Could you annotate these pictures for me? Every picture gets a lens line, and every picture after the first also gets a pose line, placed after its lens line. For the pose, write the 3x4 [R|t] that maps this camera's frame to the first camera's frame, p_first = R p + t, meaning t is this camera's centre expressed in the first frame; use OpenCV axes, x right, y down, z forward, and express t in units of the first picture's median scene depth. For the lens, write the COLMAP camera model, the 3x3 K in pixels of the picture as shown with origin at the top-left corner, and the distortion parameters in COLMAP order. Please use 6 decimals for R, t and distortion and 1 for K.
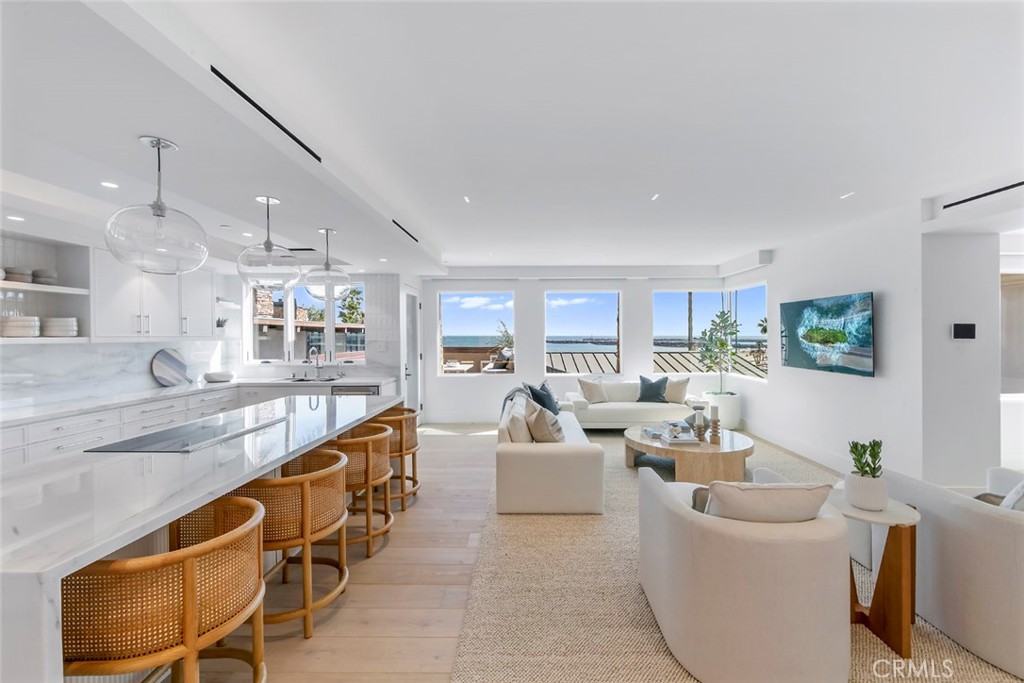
lens RADIAL K [[409.8, 0, 512.3], [0, 409.8, 341.1], [0, 0, 1]] dist [-0.017829, -0.000162]
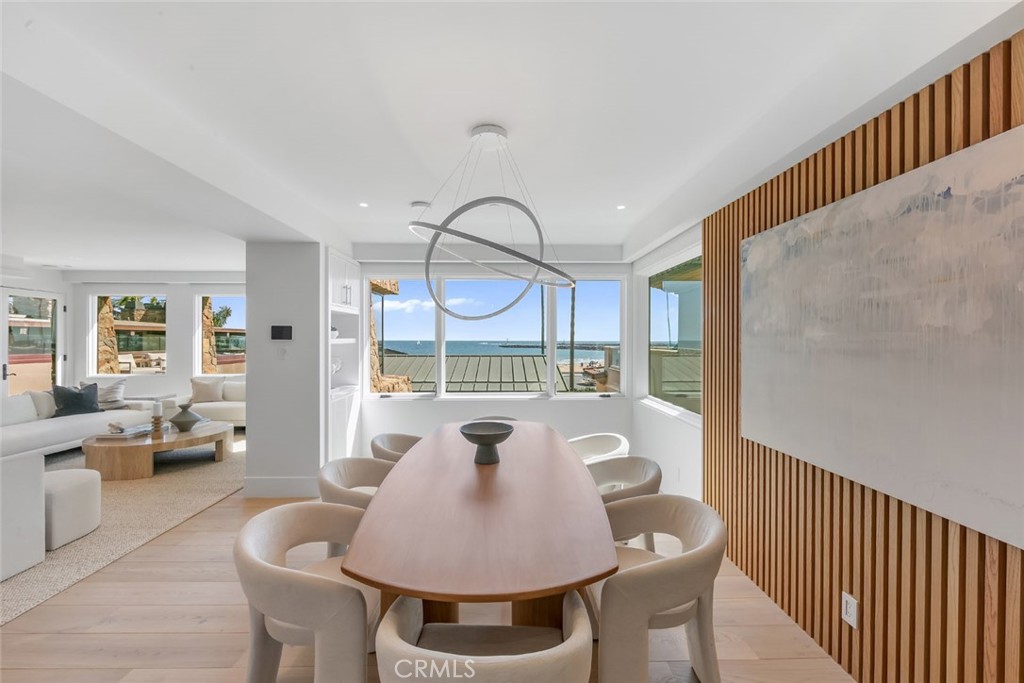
lens RADIAL K [[409.8, 0, 513.7], [0, 409.8, 340.1], [0, 0, 1]] dist [-0.017829, -0.000162]
pose [[0.999178, 0.001365, 0.040525, 0.489765], [-0.000839, 0.999915, -0.012989, 0.002632], [-0.040539, 0.012944, 0.999094, -0.029573]]
